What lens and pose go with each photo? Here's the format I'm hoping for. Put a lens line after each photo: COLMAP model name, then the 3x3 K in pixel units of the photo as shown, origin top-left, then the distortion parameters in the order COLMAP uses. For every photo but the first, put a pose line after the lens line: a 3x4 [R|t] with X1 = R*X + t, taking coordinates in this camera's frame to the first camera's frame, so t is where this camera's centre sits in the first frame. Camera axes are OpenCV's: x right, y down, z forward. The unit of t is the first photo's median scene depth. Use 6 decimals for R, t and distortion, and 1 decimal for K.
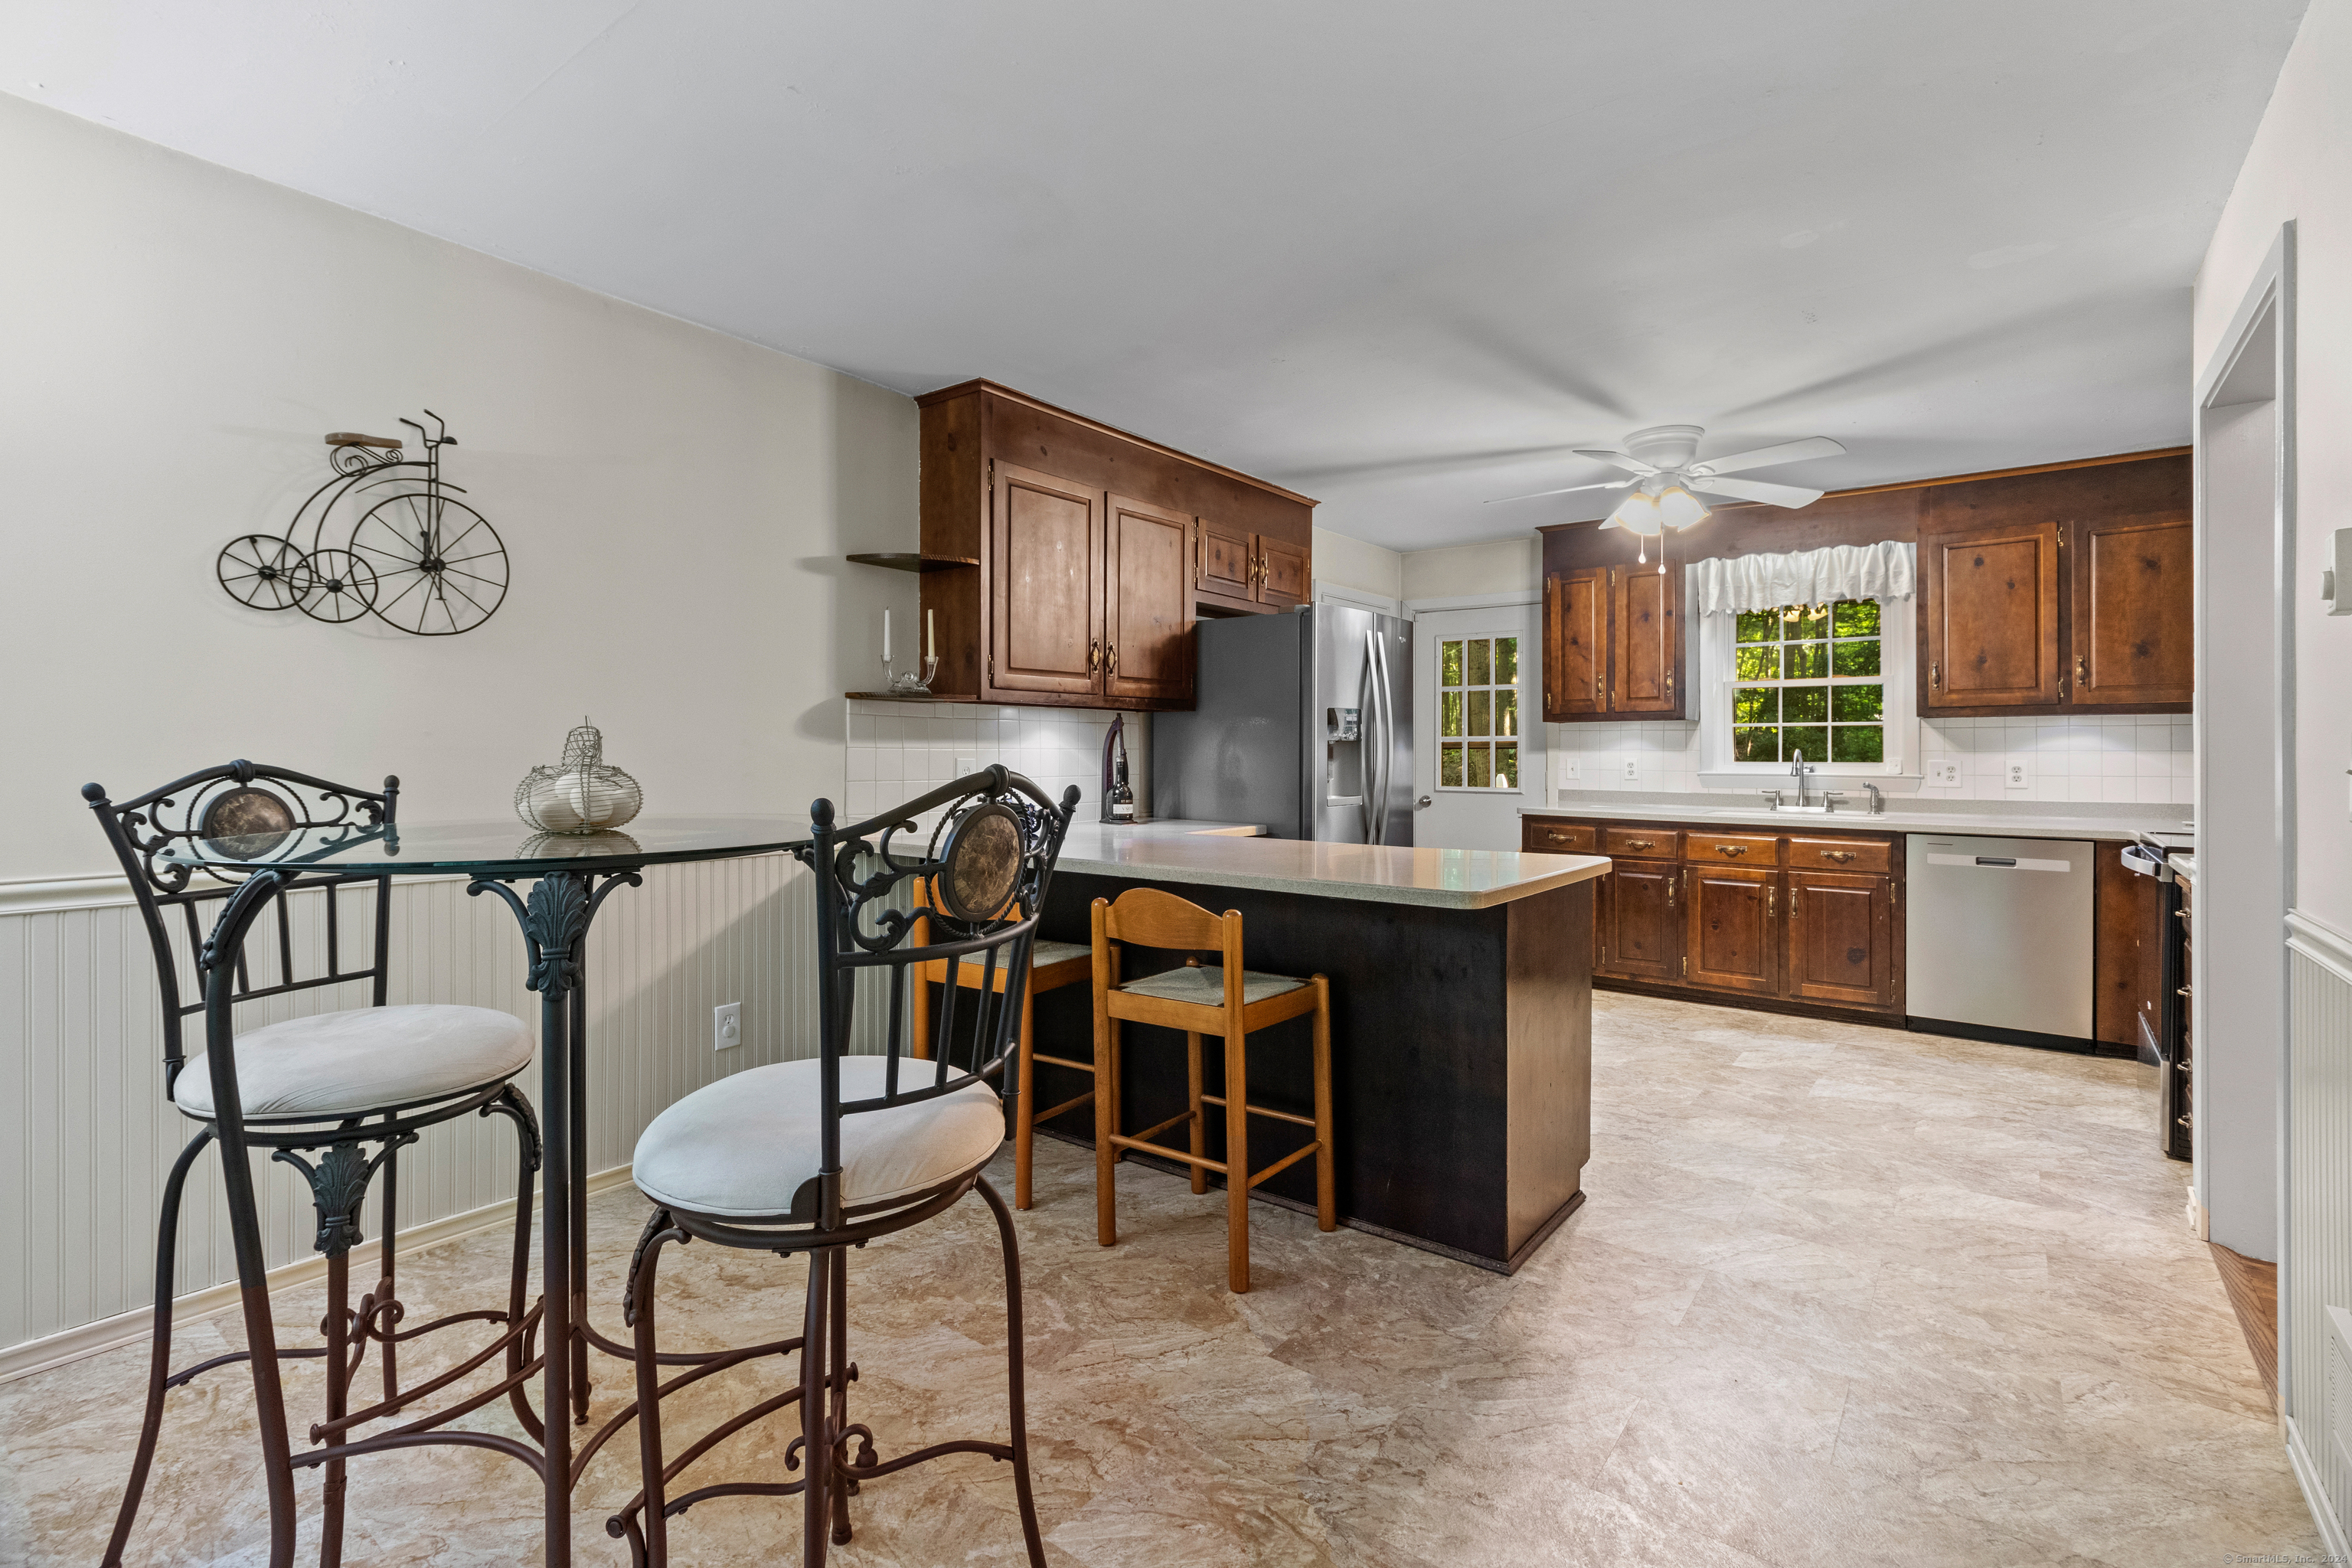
lens RADIAL K [[1081.4, 0, 1171.2], [0, 1081.4, 761.4], [0, 0, 1]] dist [0.003632, -0.000137]
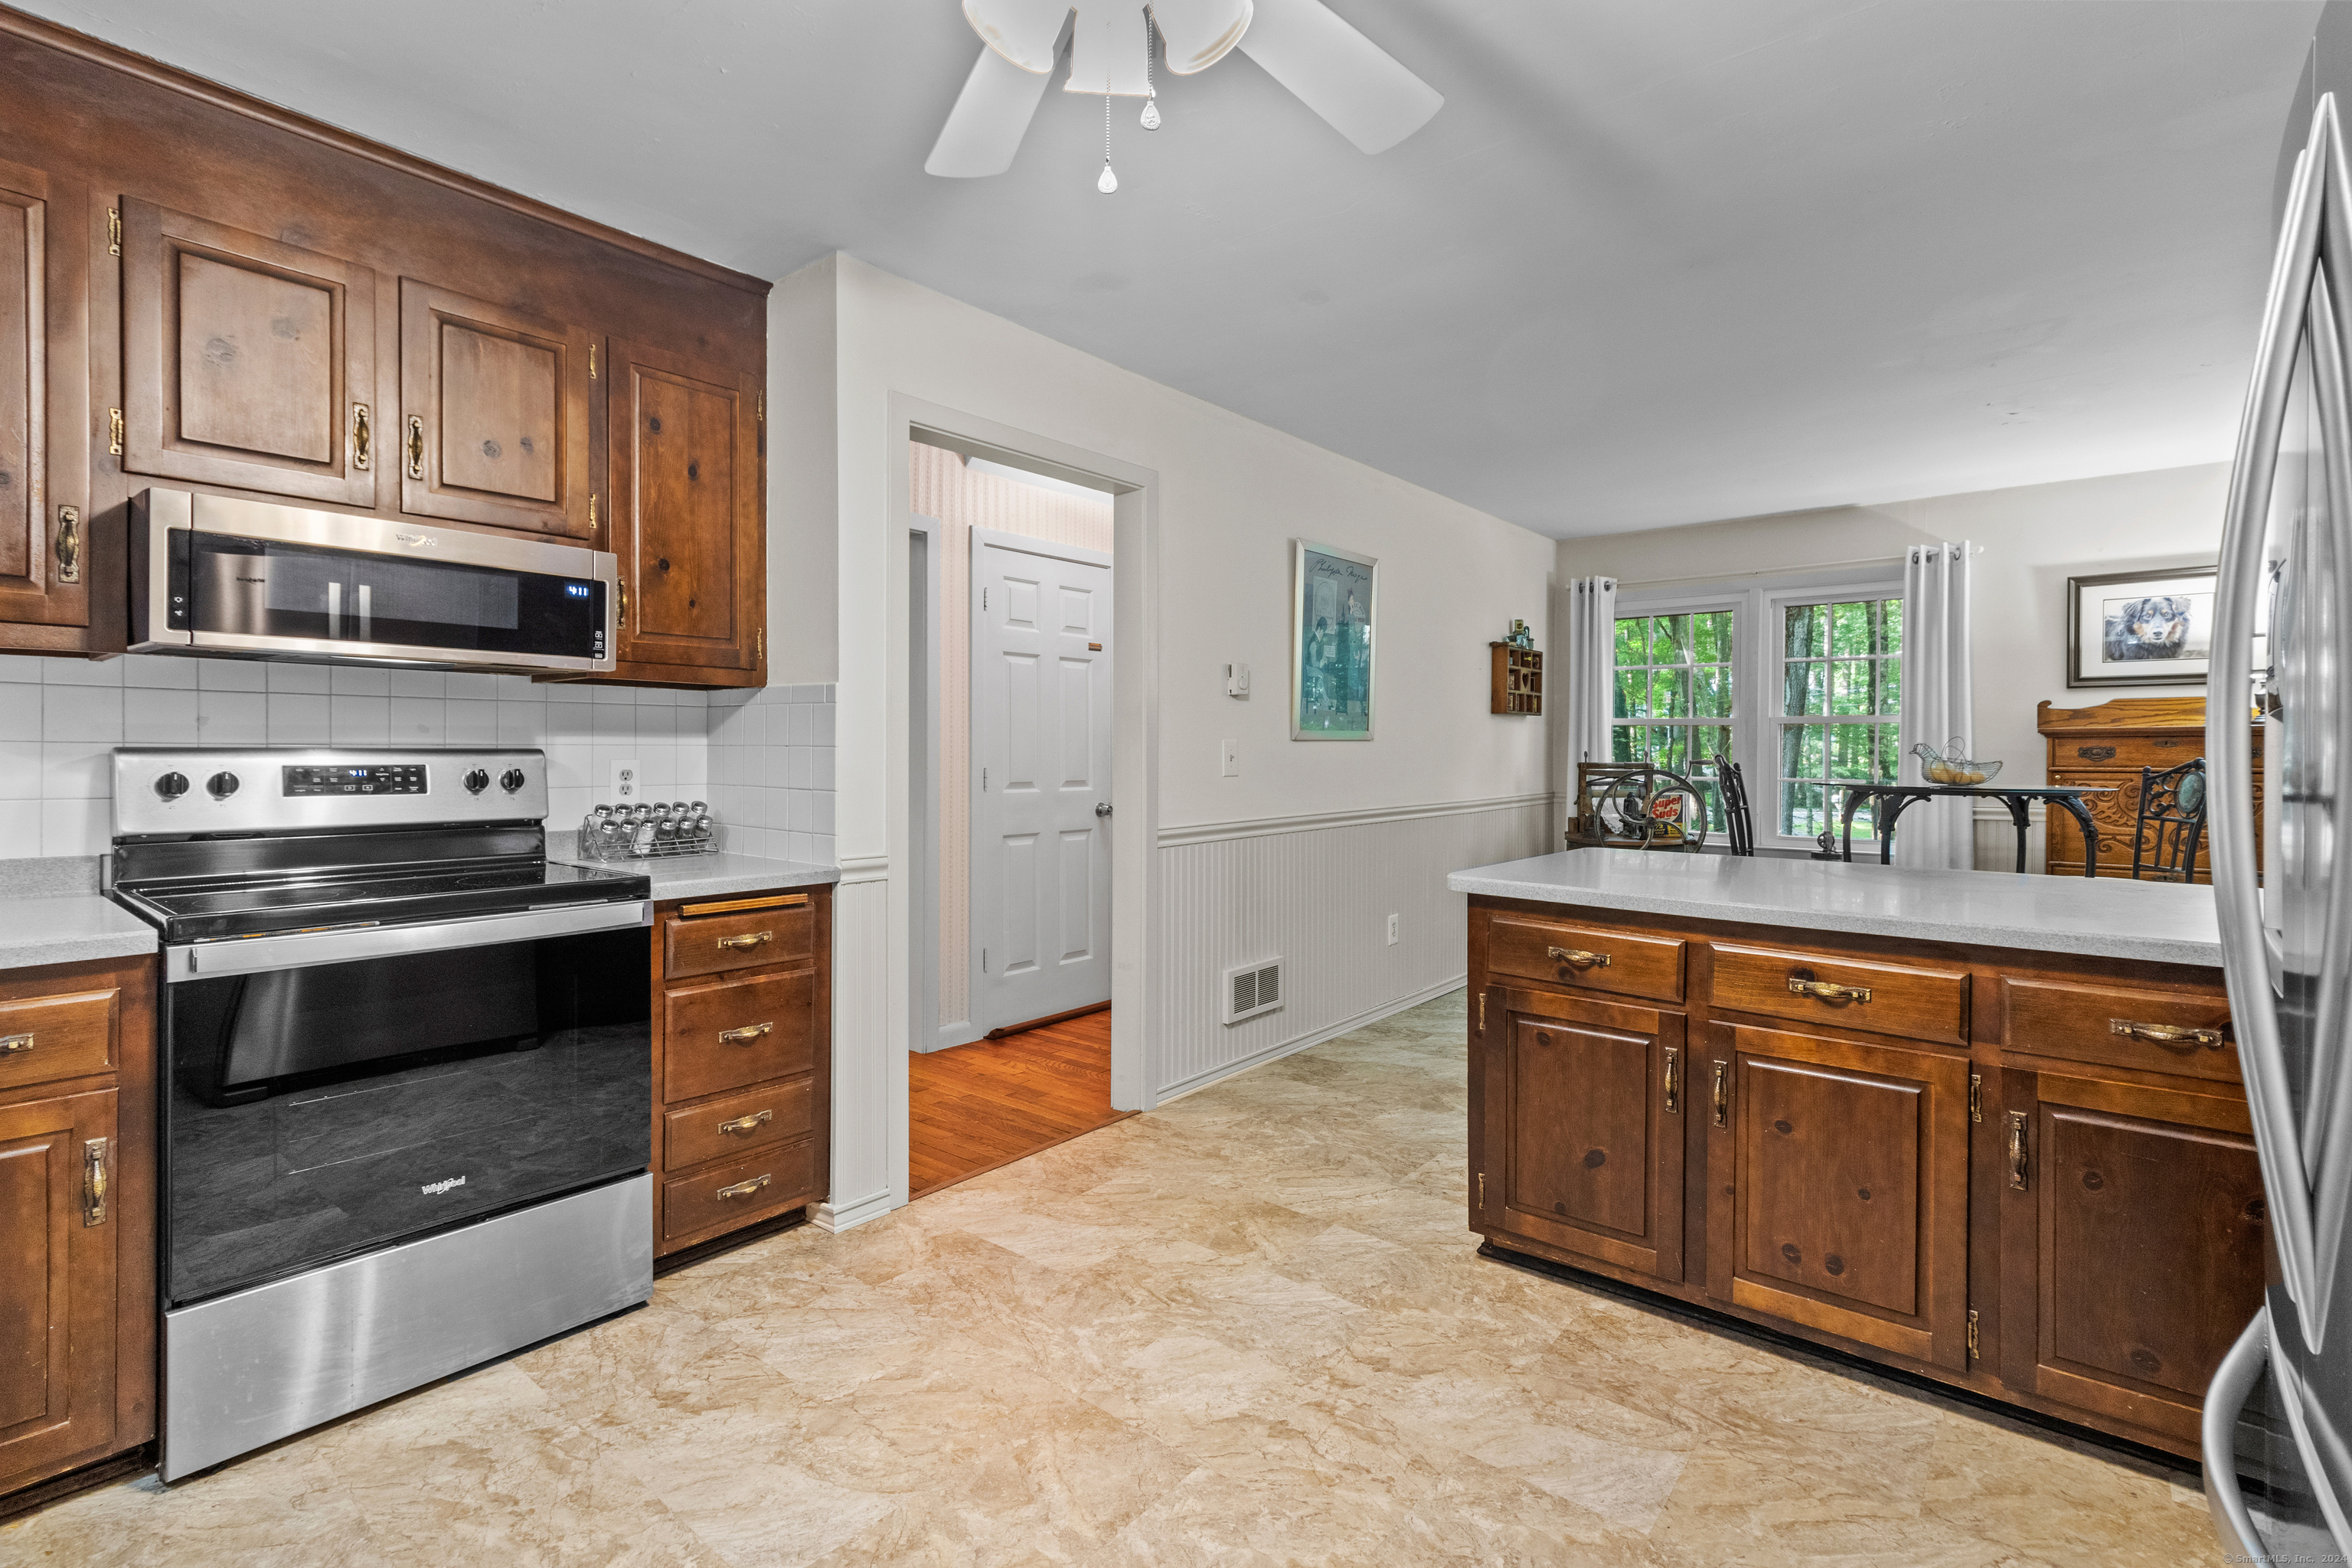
lens RADIAL K [[1081.4, 0, 1177.2], [0, 1081.4, 761.4], [0, 0, 1]] dist [0.003632, -0.000137]
pose [[-0.999543, -0.006339, 0.029557, 0.371570], [-0.005804, 0.999819, 0.018142, -0.008520], [-0.029666, 0.017962, -0.999398, 1.158644]]
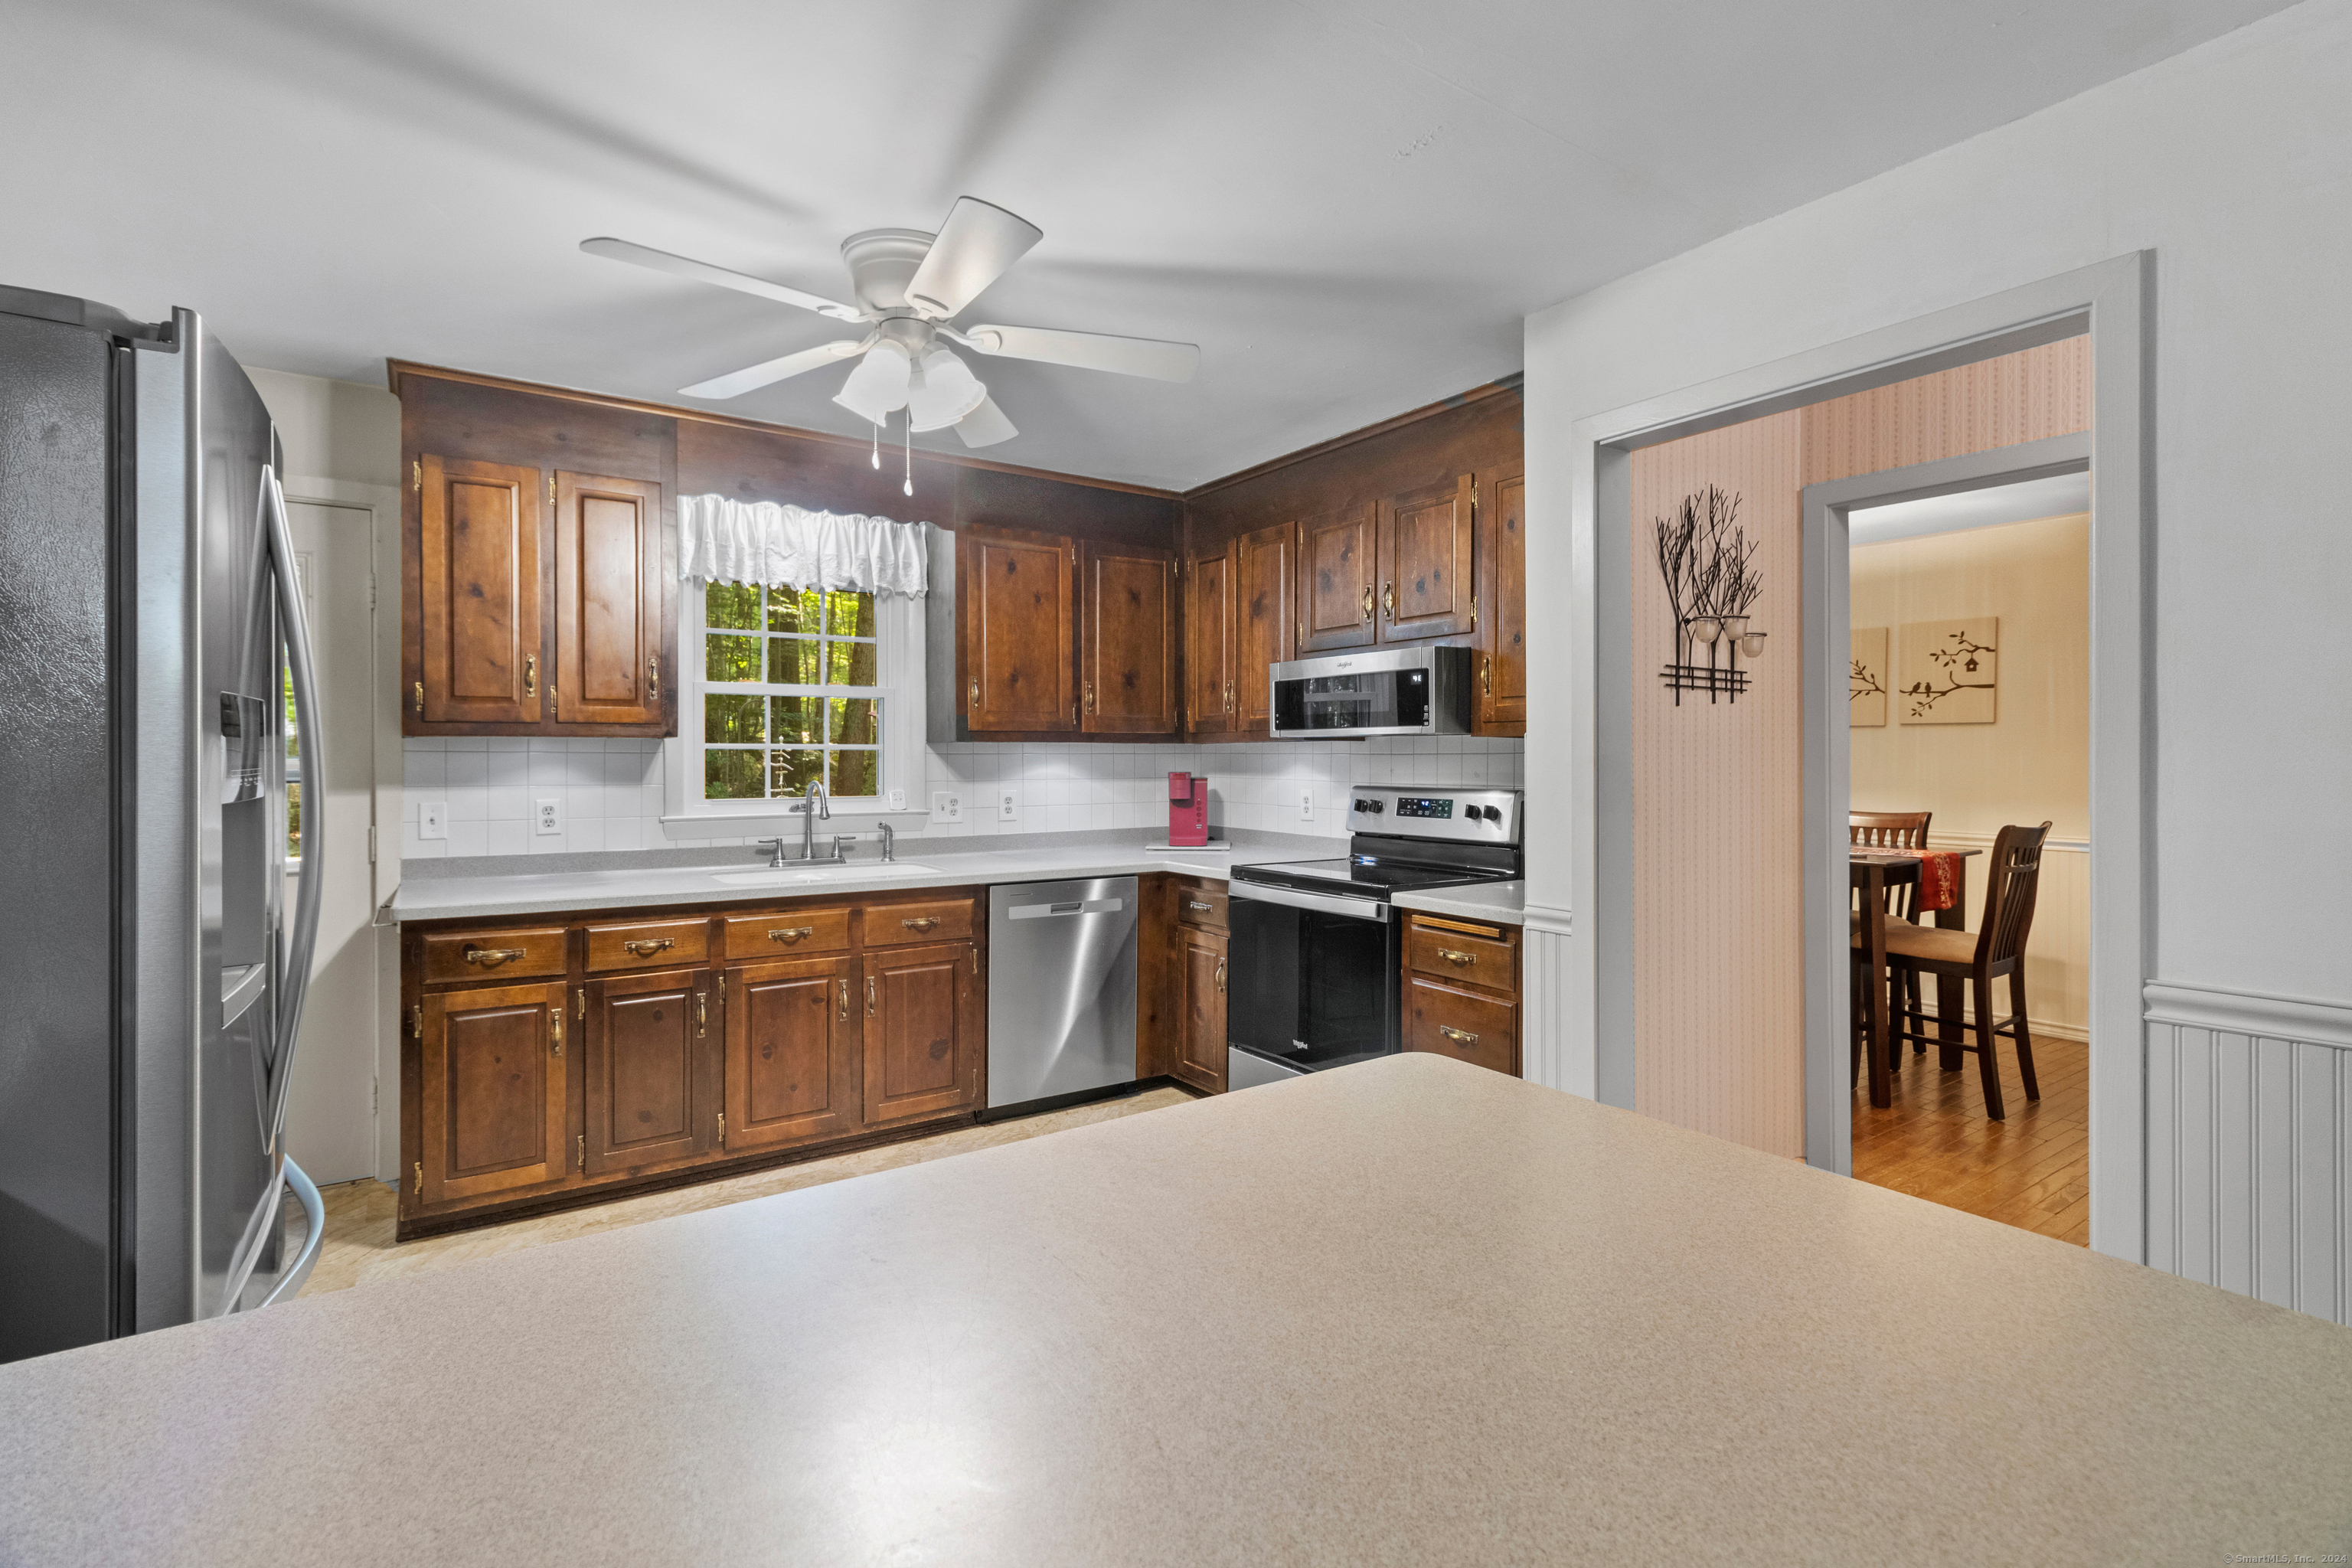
lens RADIAL K [[1081.4, 0, 1177.0], [0, 1081.4, 764.5], [0, 0, 1]] dist [0.003632, -0.000137]
pose [[0.311698, -0.006190, 0.950161, -0.047391], [0.010539, 0.999940, 0.003057, -0.024820], [-0.950123, 0.009060, 0.311745, 0.594420]]
